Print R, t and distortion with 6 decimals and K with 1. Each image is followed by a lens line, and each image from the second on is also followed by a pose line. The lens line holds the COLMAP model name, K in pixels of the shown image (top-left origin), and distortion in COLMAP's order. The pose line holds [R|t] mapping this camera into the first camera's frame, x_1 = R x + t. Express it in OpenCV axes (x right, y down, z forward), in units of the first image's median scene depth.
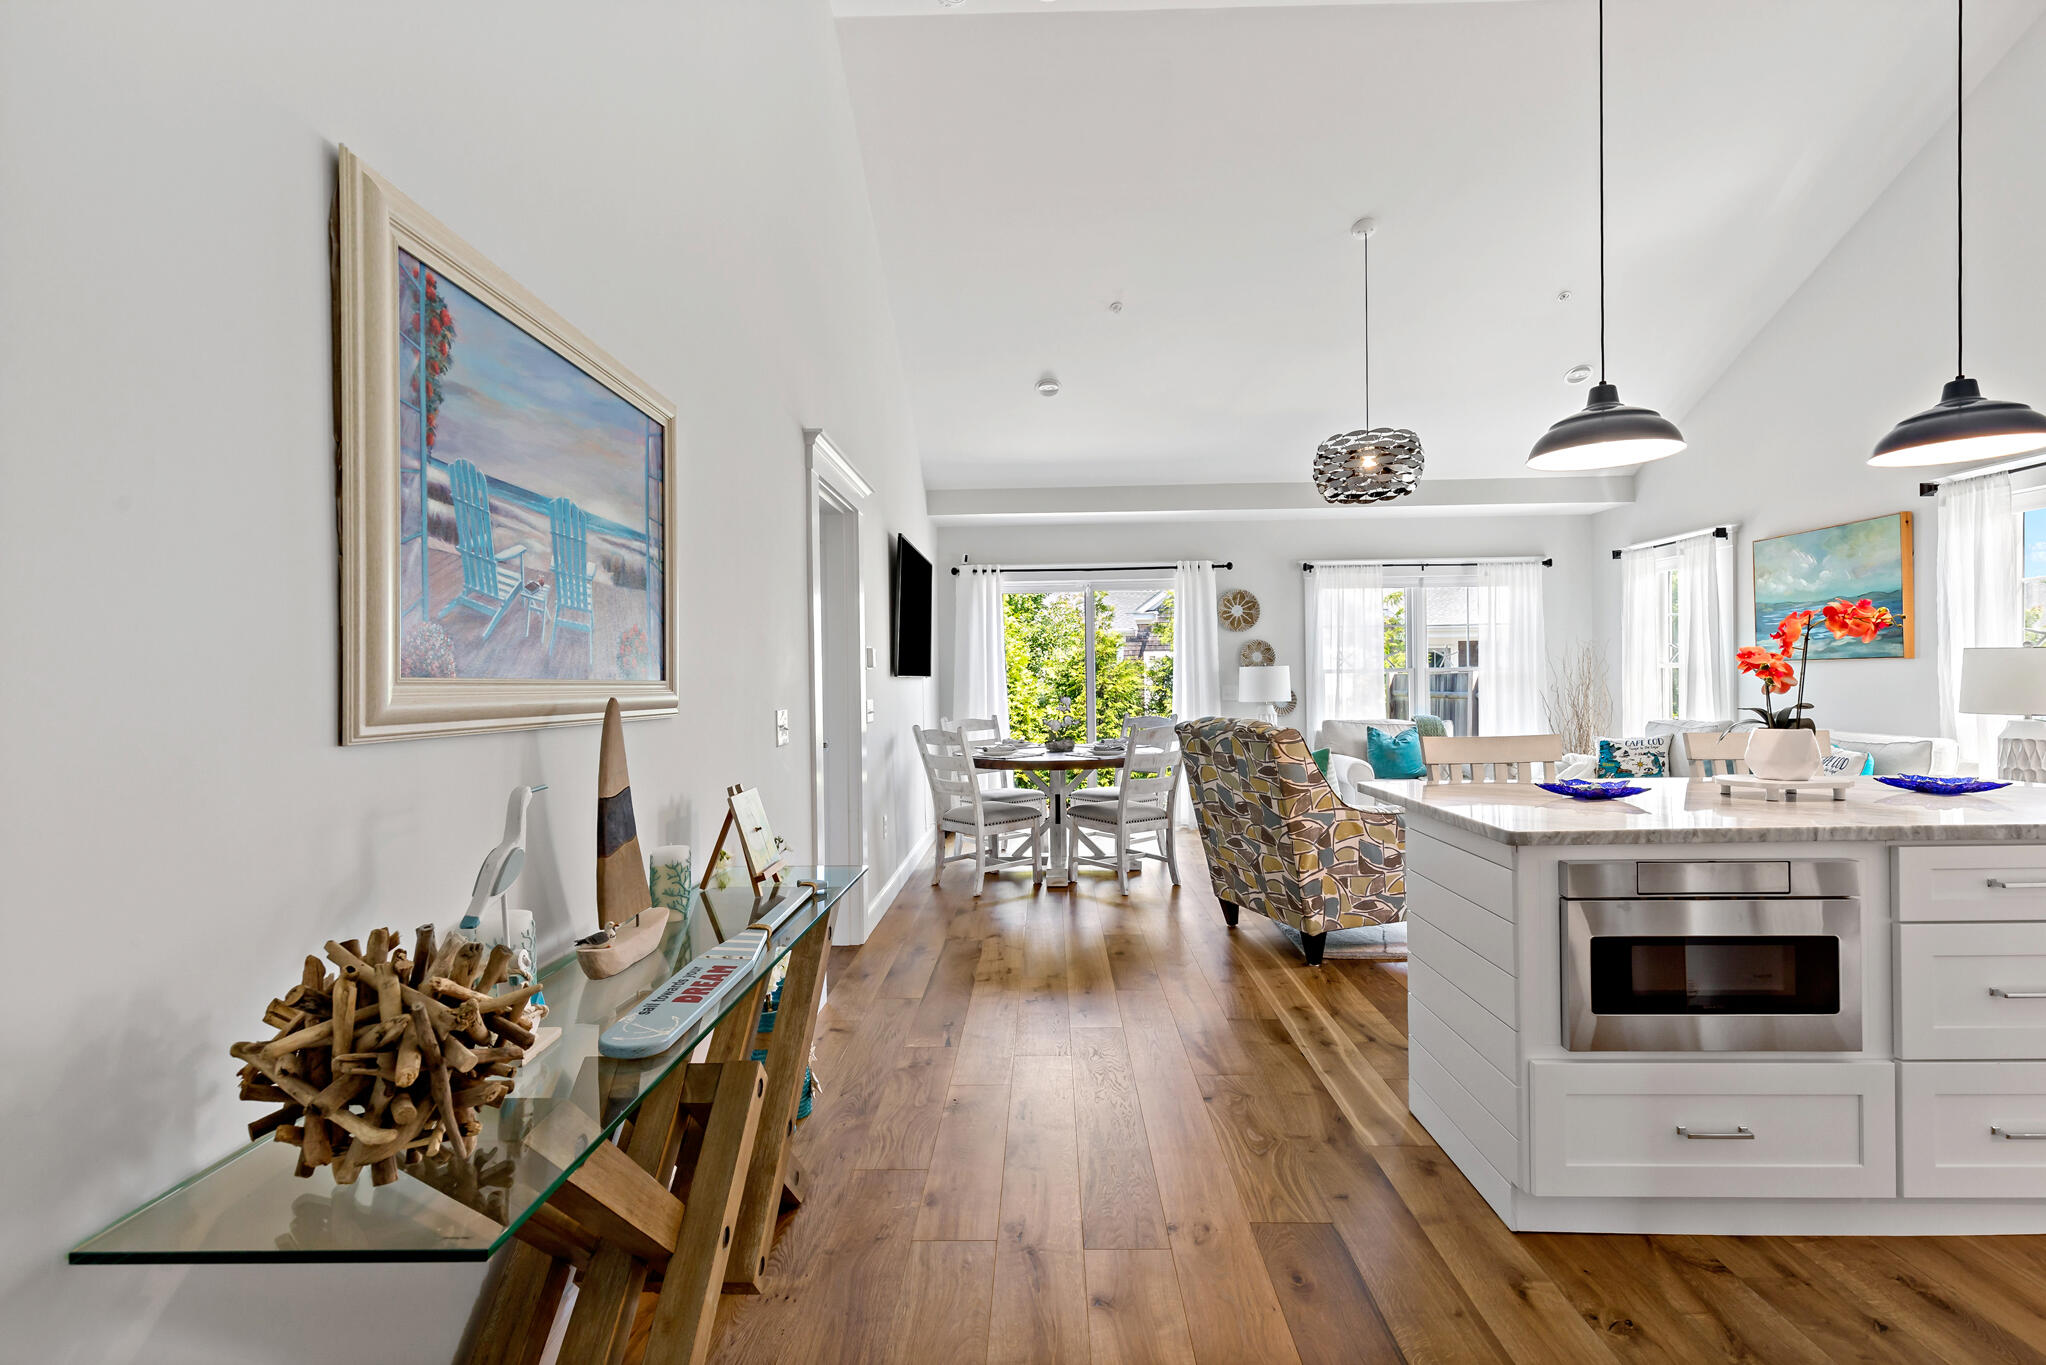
lens RADIAL K [[951.7, 0, 1020.0], [0, 951.7, 722.7], [0, 0, 1]] dist [0.003637, 0.000152]
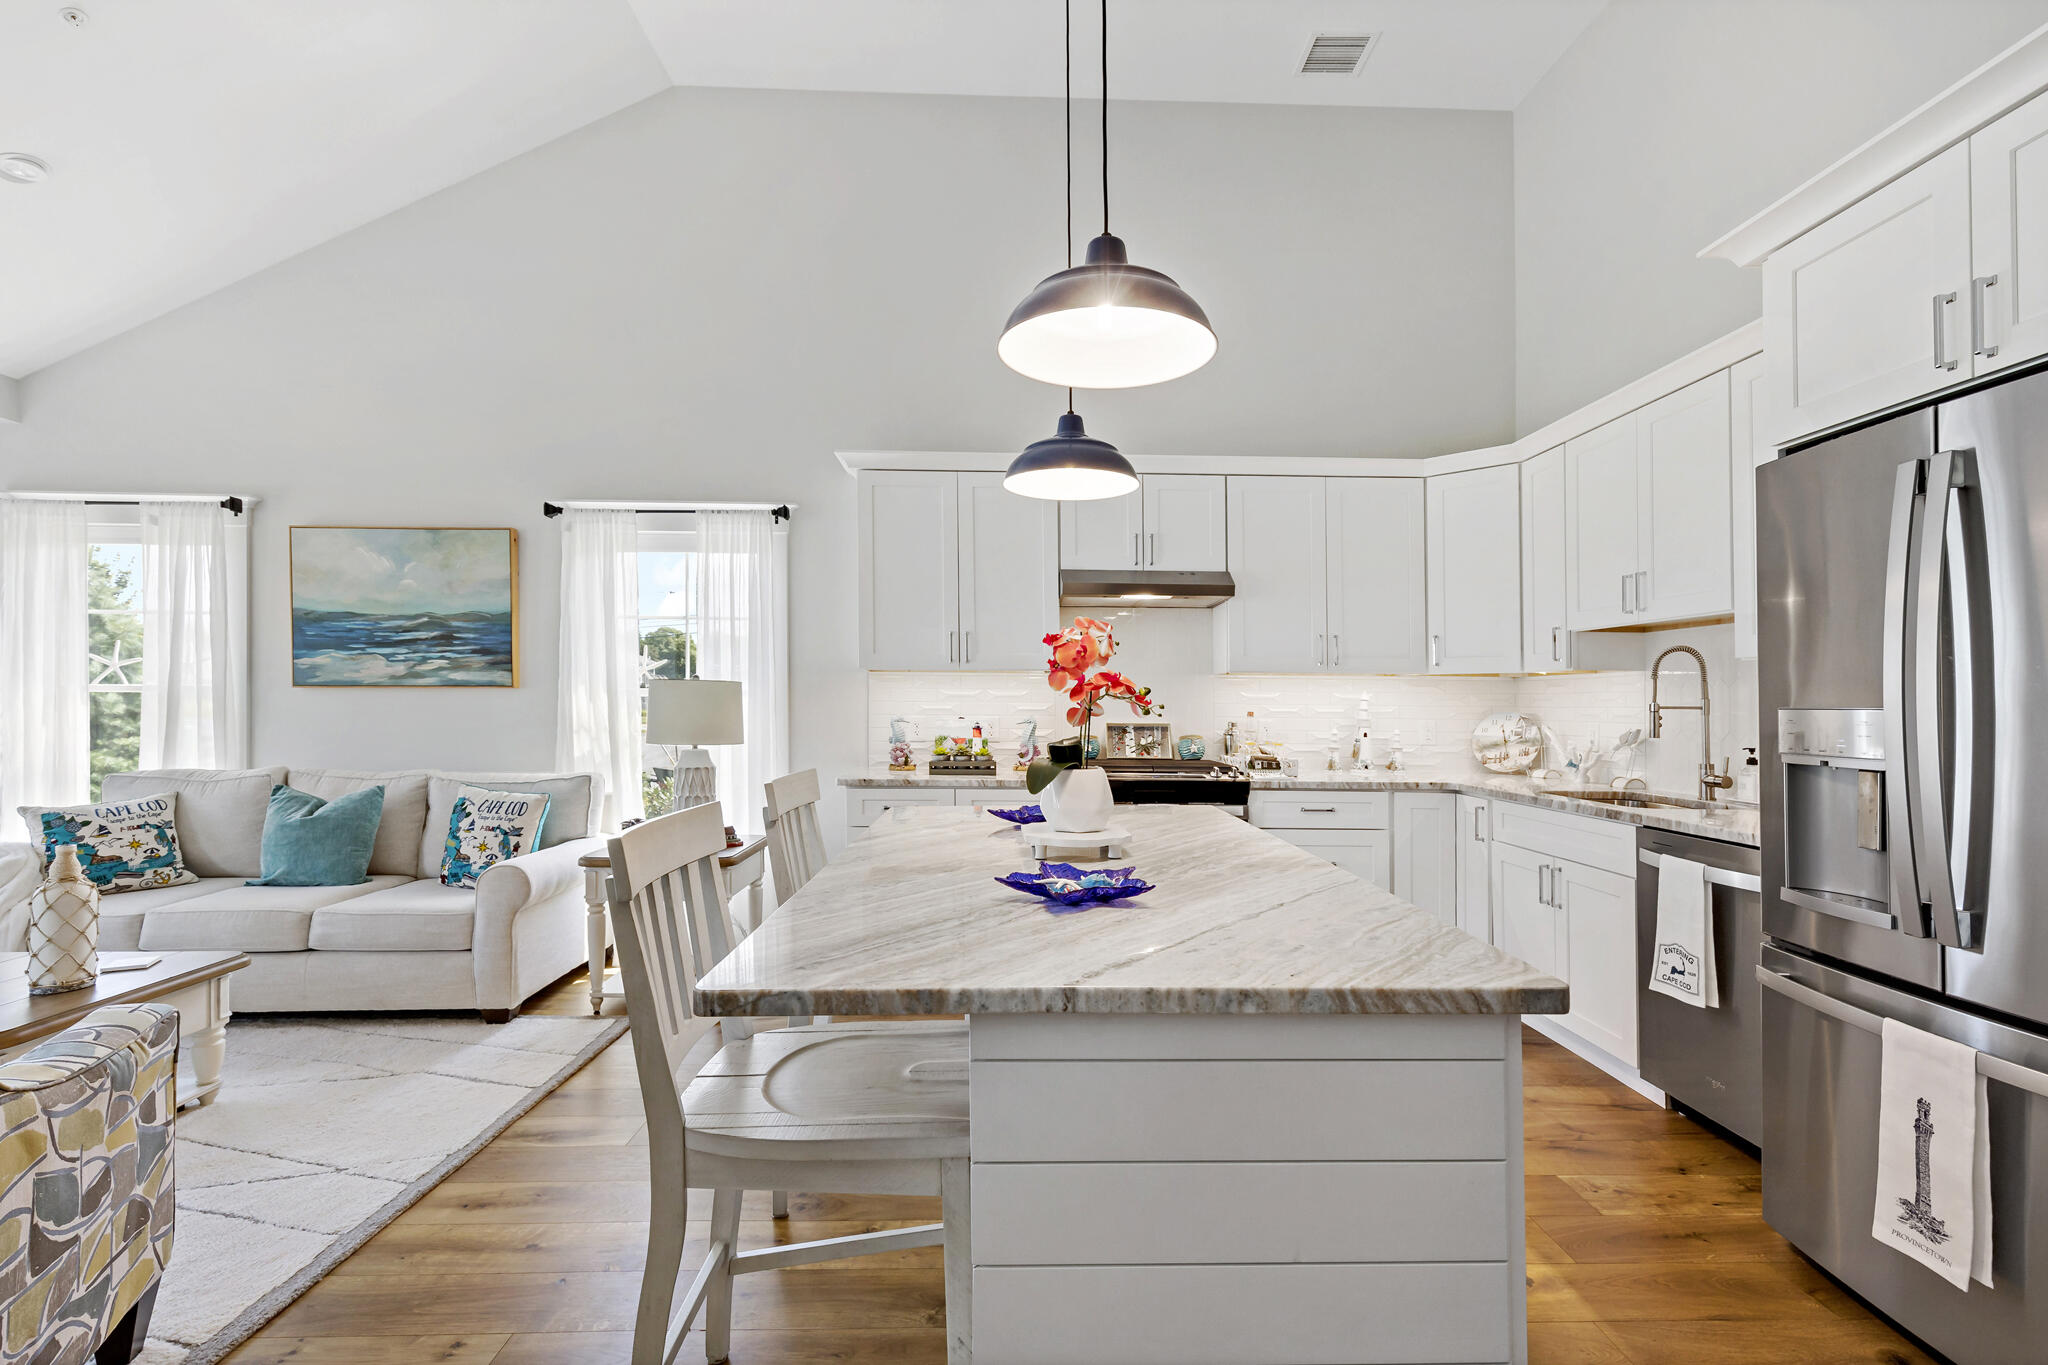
lens RADIAL K [[932.8, 0, 1018.6], [0, 932.8, 691.8], [0, 0, 1]] dist [0.010817, -0.000393]
pose [[-0.054545, 0.025809, 0.998178, 0.000016], [0.041868, 0.998846, -0.023538, -0.017479], [-0.997633, 0.040508, -0.055563, 0.452634]]
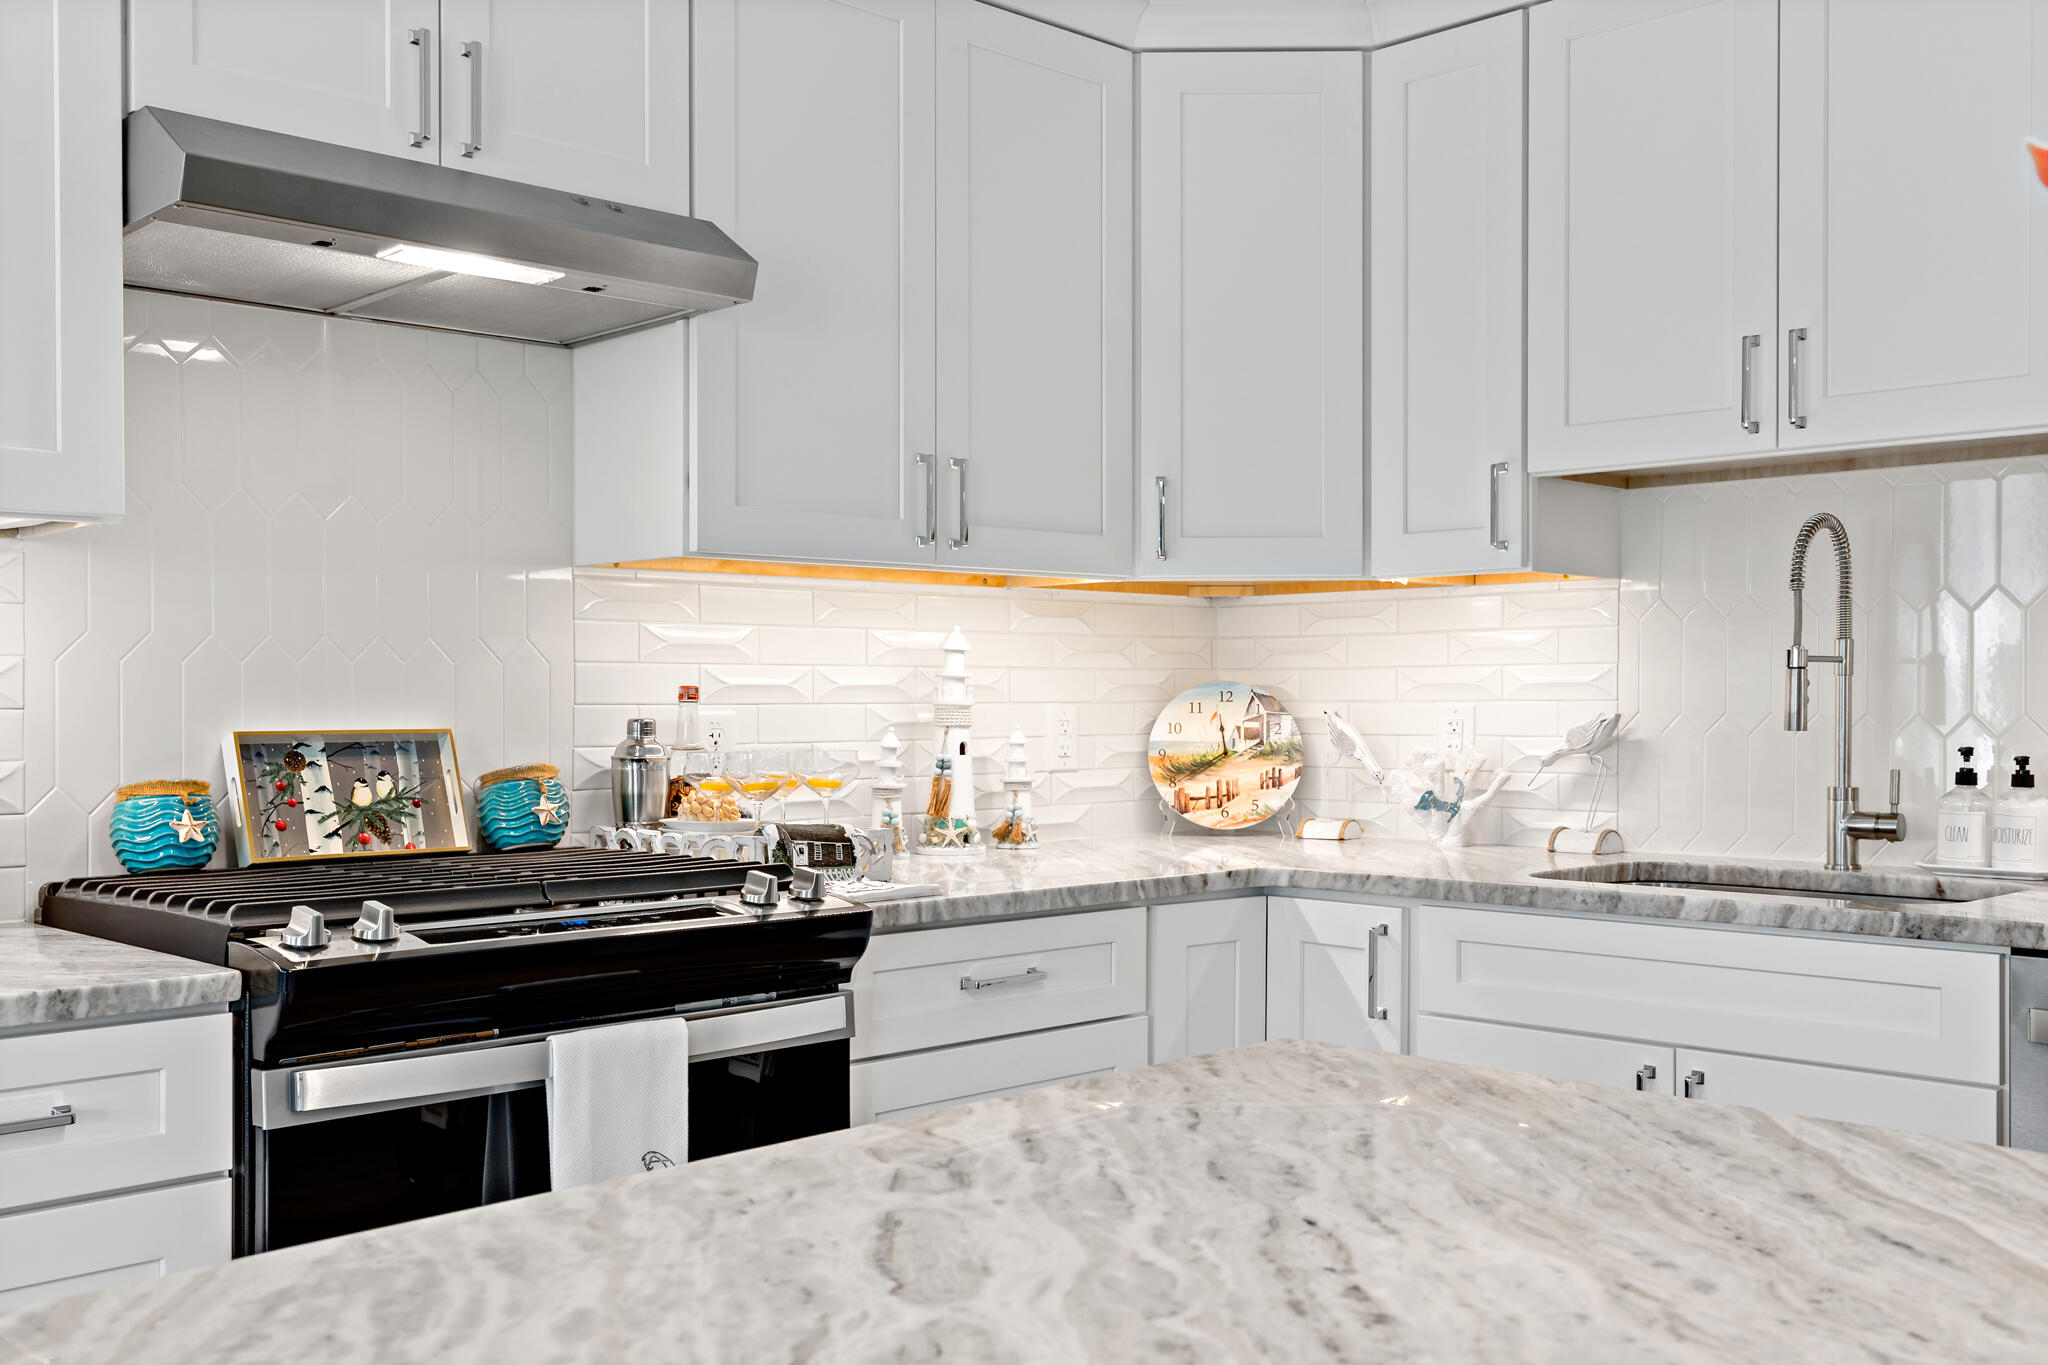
lens RADIAL K [[1970.7, 0, 1037.0], [0, 1970.7, 685.6], [0, 0, 1]] dist [0.014126, 0.004001]
pose [[-0.724273, 0.017121, 0.689301, 0.317763], [0.045593, 0.998693, 0.023100, -0.019235], [-0.688004, 0.048158, -0.724107, 0.530426]]
